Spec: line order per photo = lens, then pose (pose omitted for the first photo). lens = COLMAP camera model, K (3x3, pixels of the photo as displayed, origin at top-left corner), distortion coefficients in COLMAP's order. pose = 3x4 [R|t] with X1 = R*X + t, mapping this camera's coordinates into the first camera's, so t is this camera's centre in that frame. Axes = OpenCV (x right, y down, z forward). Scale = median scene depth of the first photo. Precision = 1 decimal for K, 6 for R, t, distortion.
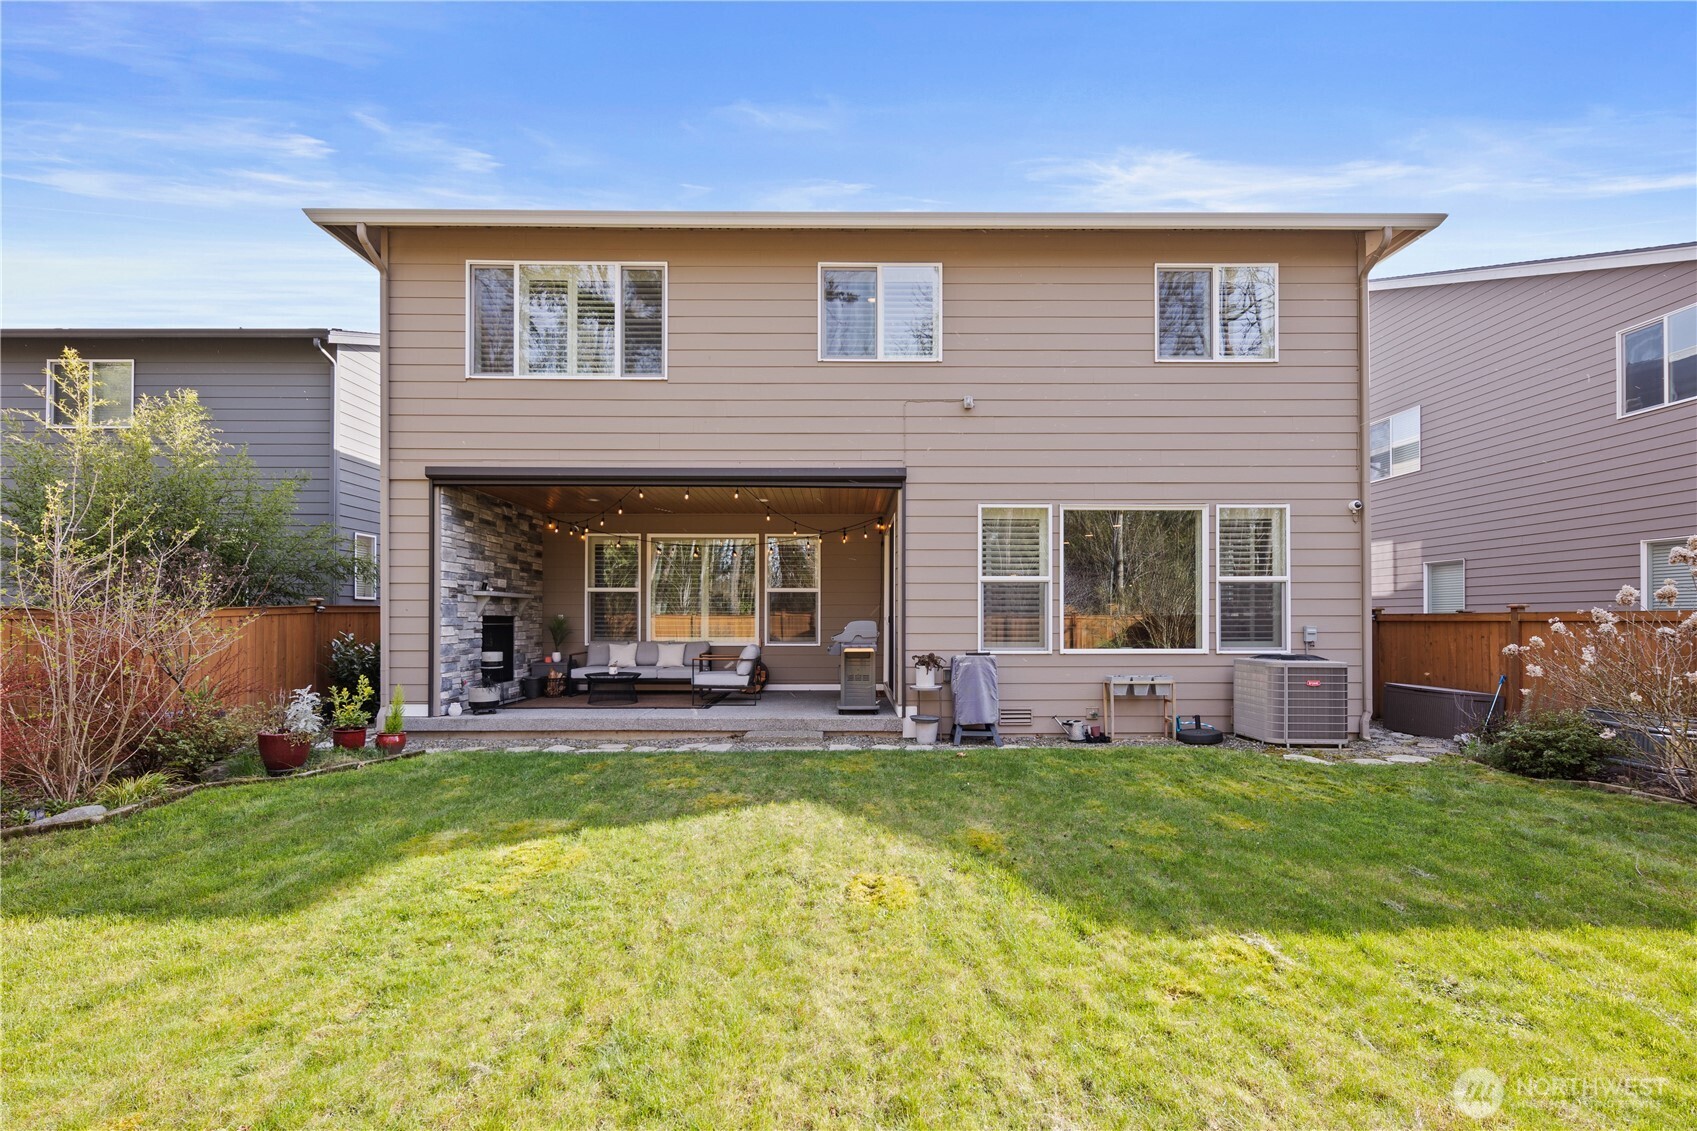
lens RADIAL K [[729.3, 0, 848.6], [0, 729.3, 616.2], [0, 0, 1]] dist [-0.000772, -0.000442]
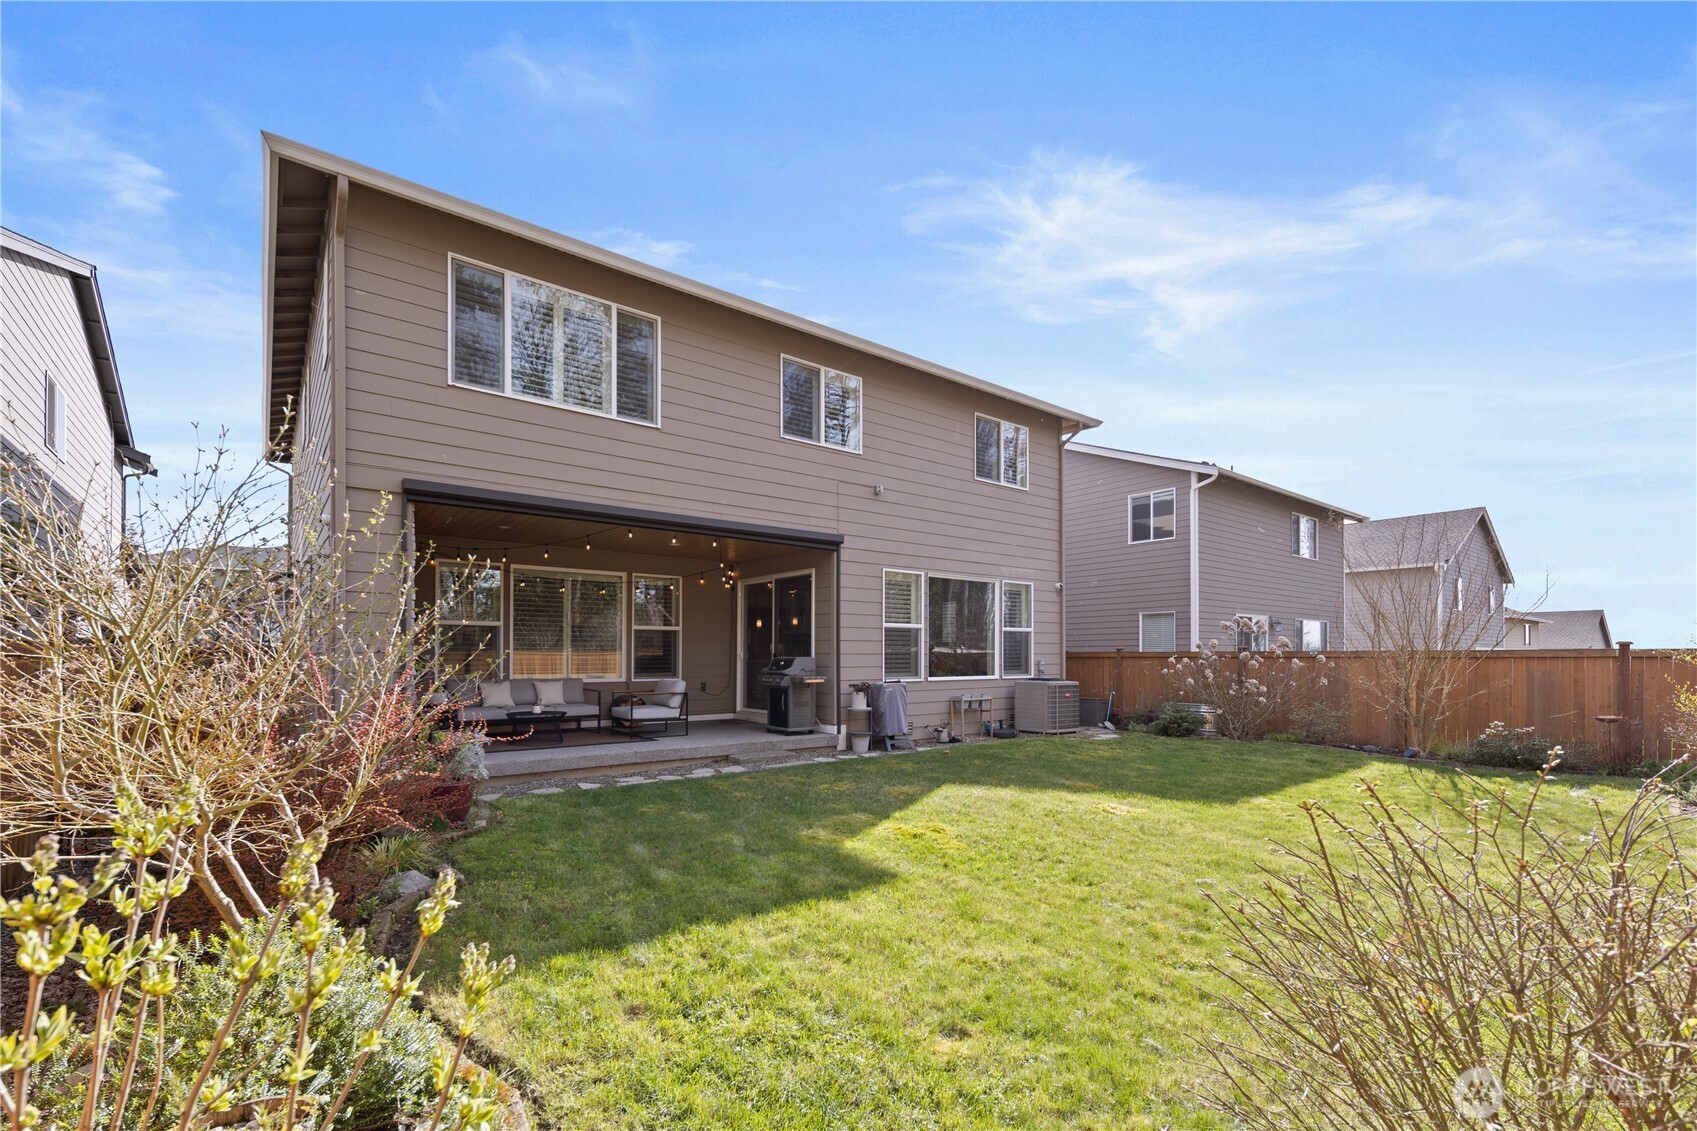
lens RADIAL K [[737.7, 0, 851.7], [0, 737.7, 654.5], [0, 0, 1]] dist [0.002965, 0.000249]
pose [[0.788367, 0.001597, 0.615203, -0.680736], [-0.001915, 0.999998, -0.000142, 0.002236], [-0.615202, -0.001066, 0.788368, -0.012957]]
